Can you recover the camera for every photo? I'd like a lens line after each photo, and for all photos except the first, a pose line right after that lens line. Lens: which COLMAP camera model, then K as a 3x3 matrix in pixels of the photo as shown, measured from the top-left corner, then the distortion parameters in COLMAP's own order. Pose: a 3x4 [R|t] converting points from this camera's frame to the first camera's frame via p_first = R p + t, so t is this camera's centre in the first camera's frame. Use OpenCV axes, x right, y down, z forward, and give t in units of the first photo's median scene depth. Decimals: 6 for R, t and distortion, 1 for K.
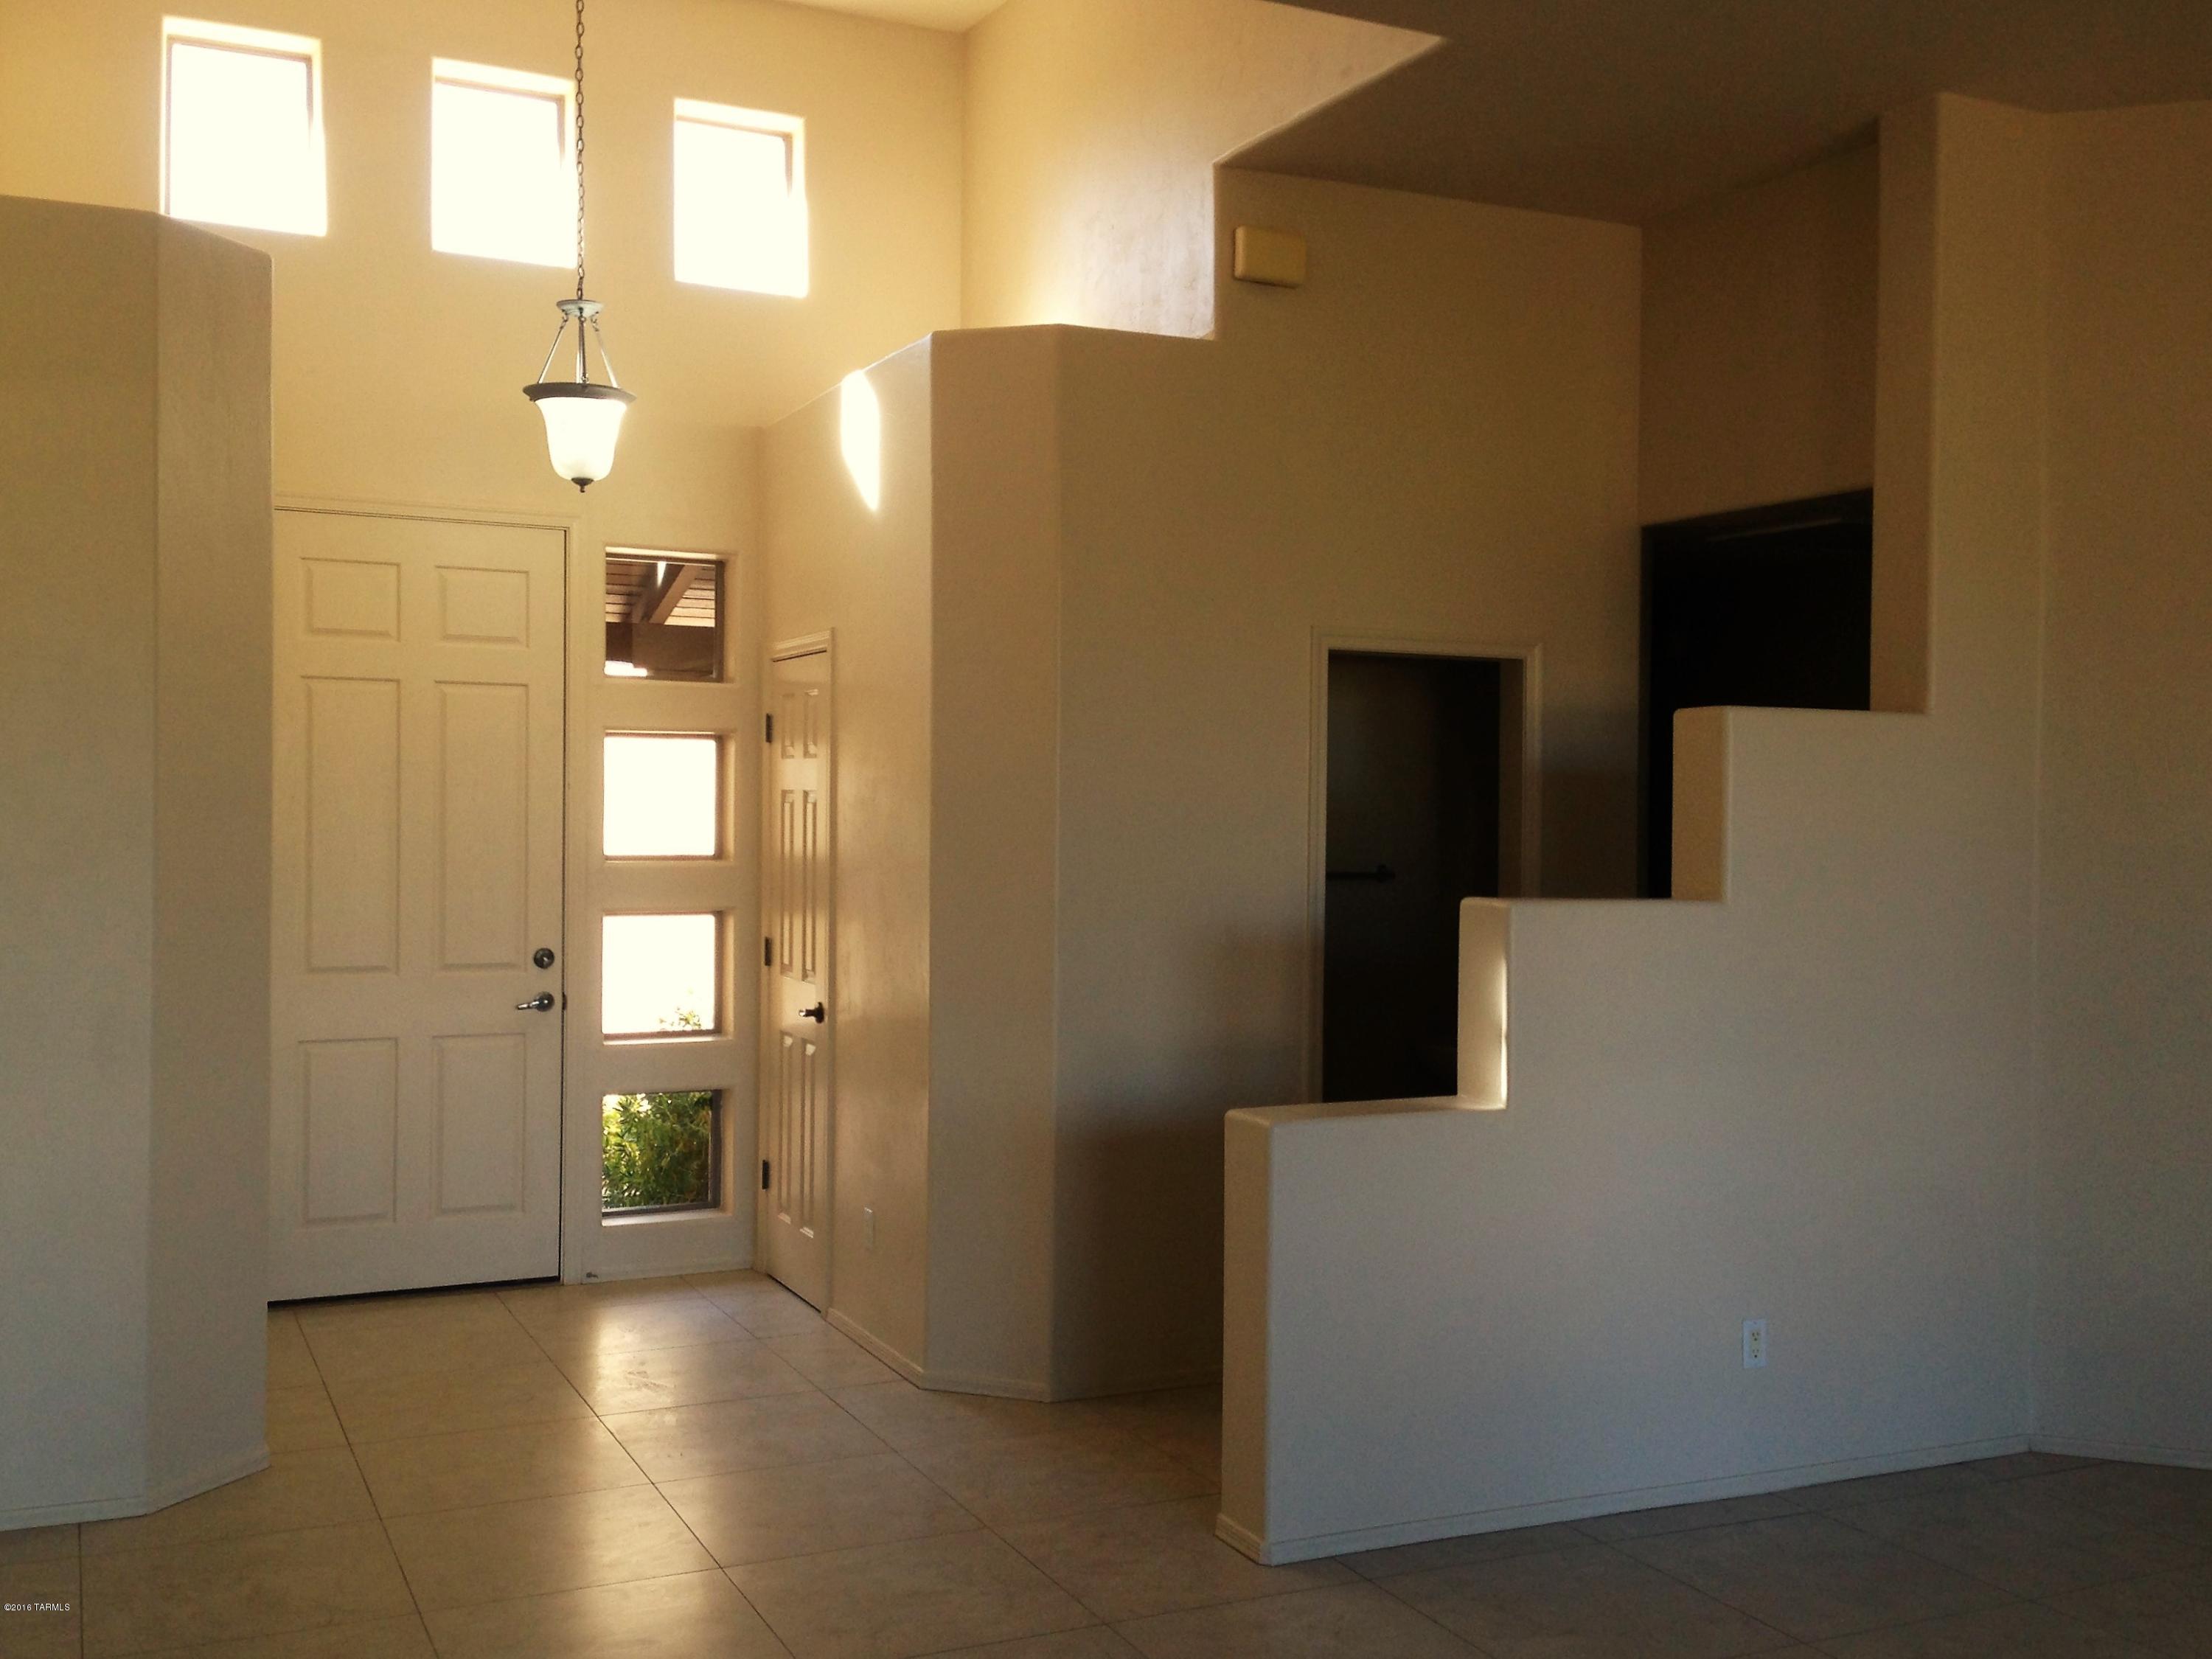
lens RADIAL K [[2137.5, 0, 1106.0], [0, 2137.5, 829.5], [0, 0, 1]] dist [0.038777, -0.007808]
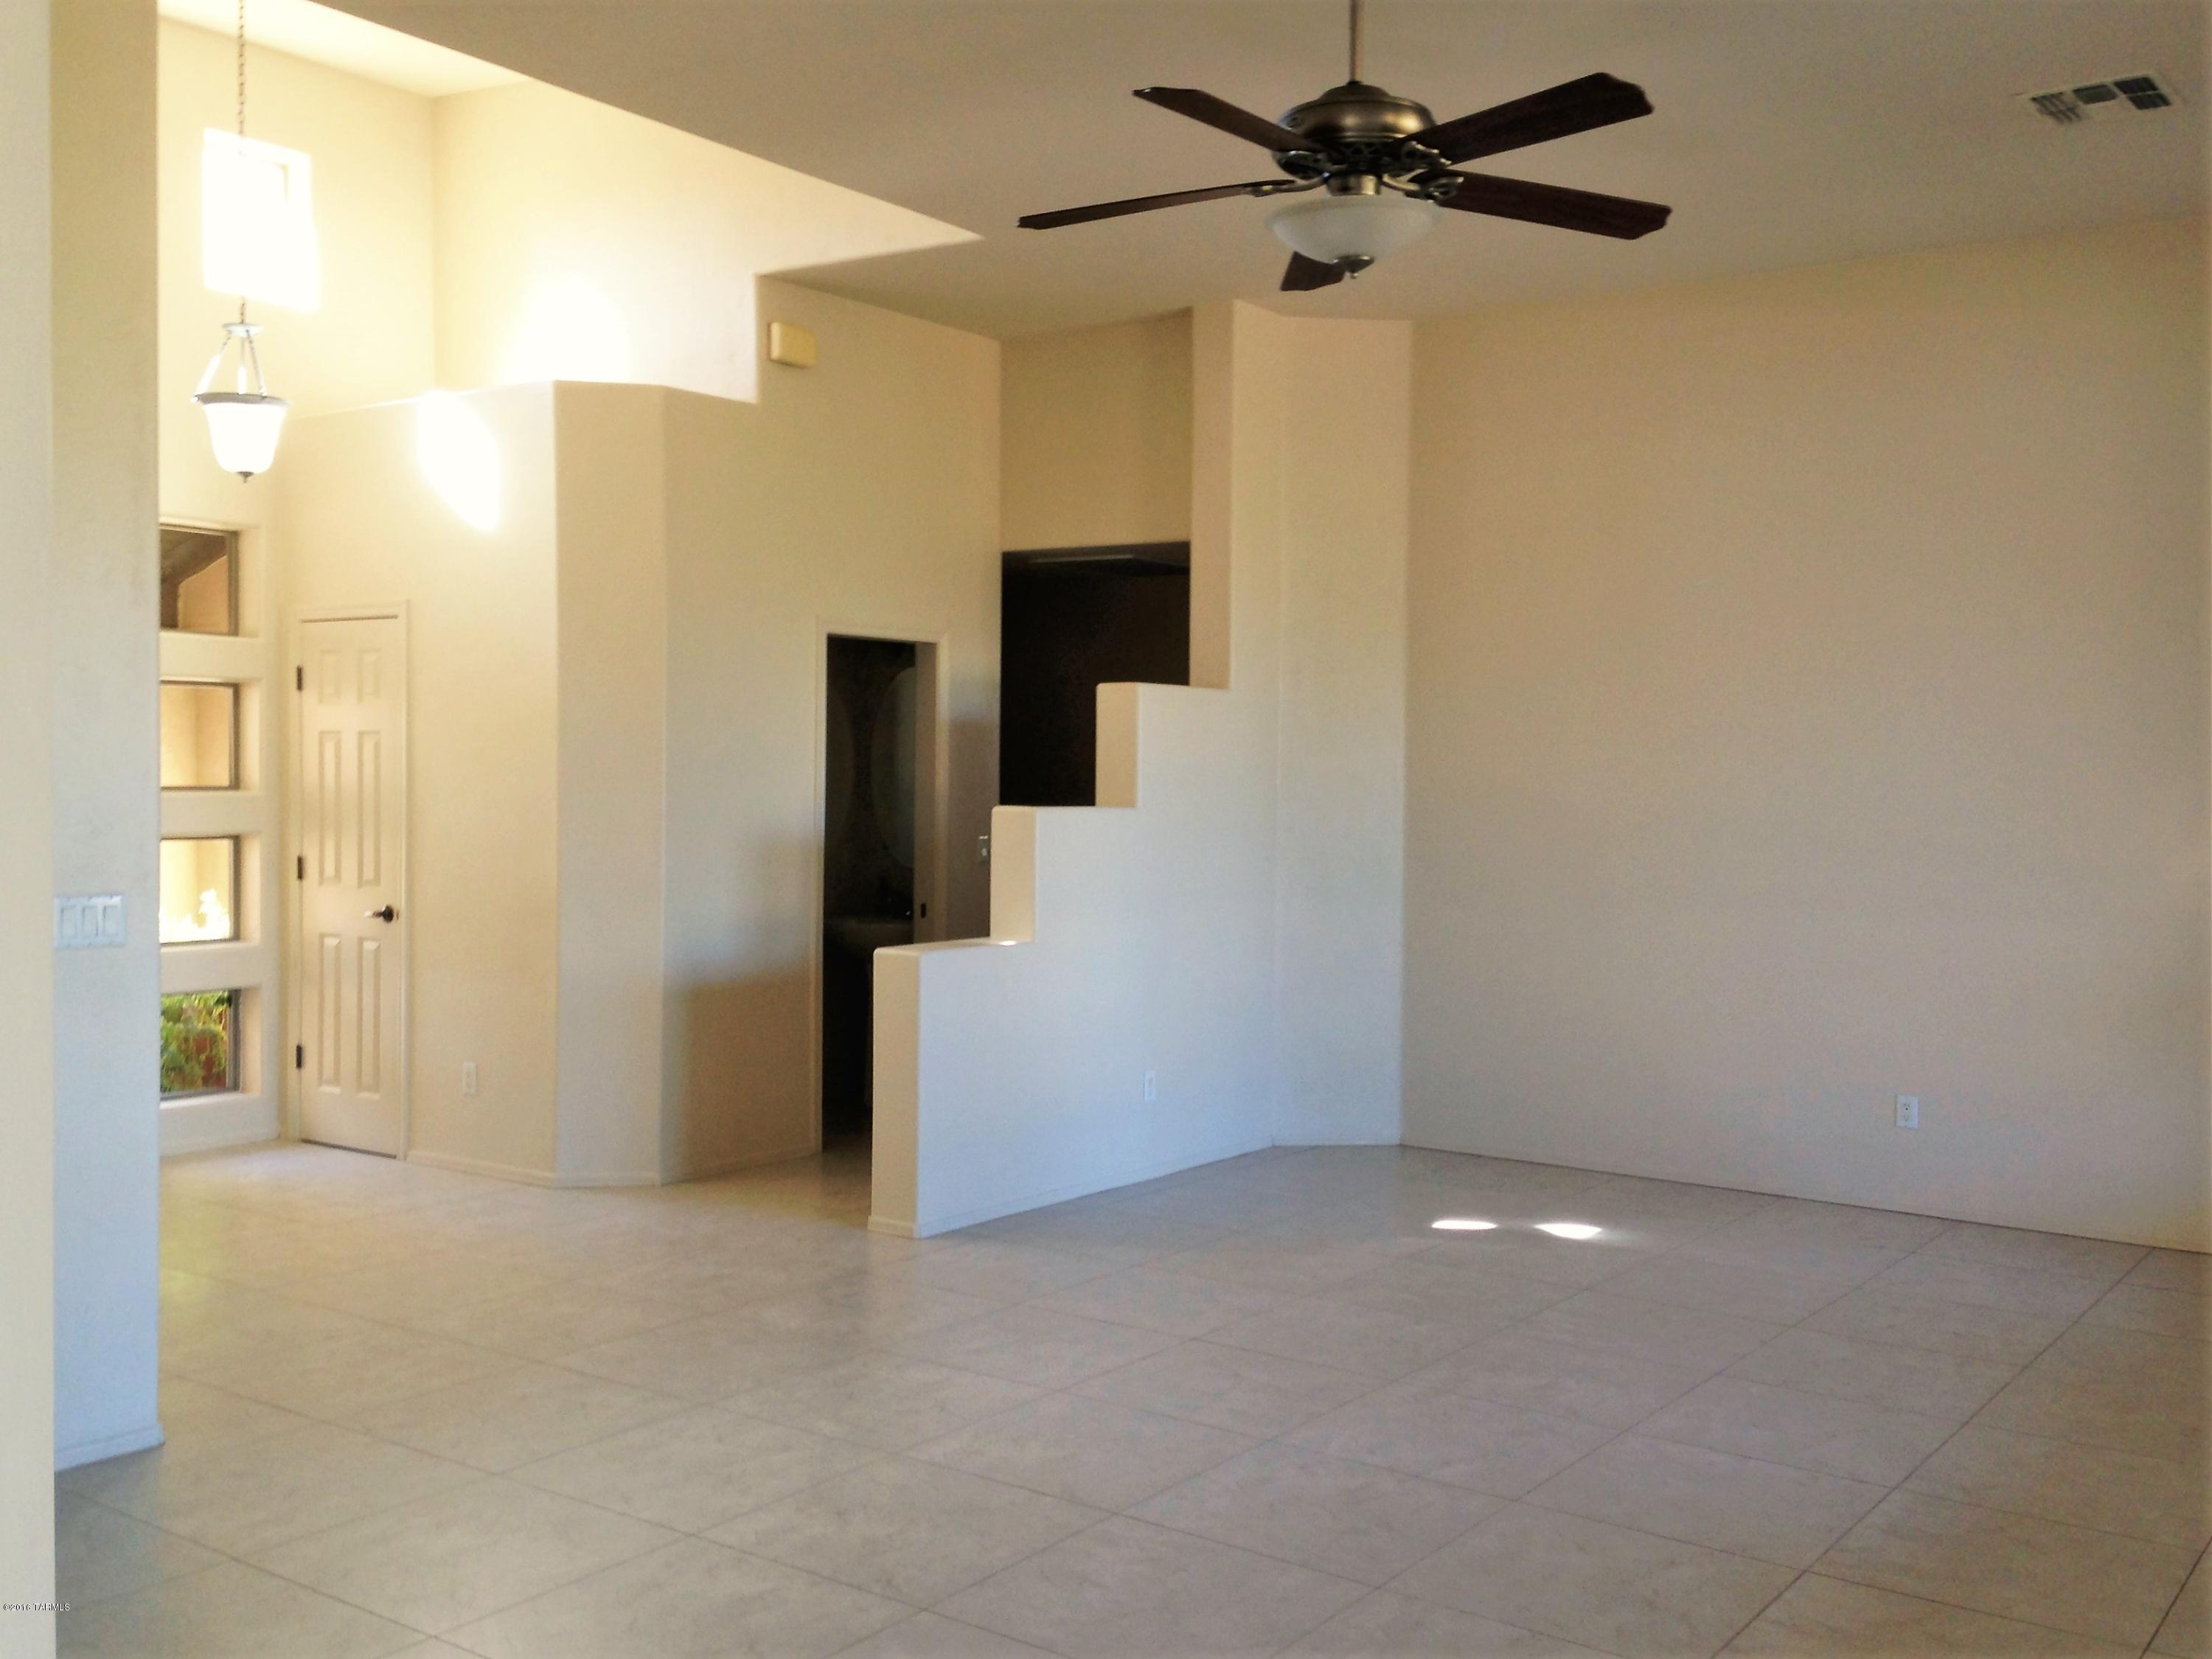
lens RADIAL K [[2137.5, 0, 1106.0], [0, 2137.5, 829.5], [0, 0, 1]] dist [0.038777, -0.007808]
pose [[0.870000, -0.015679, 0.492803, -0.423515], [0.003246, 0.999655, 0.026076, 0.007775], [-0.493042, -0.021087, 0.869750, -0.296961]]
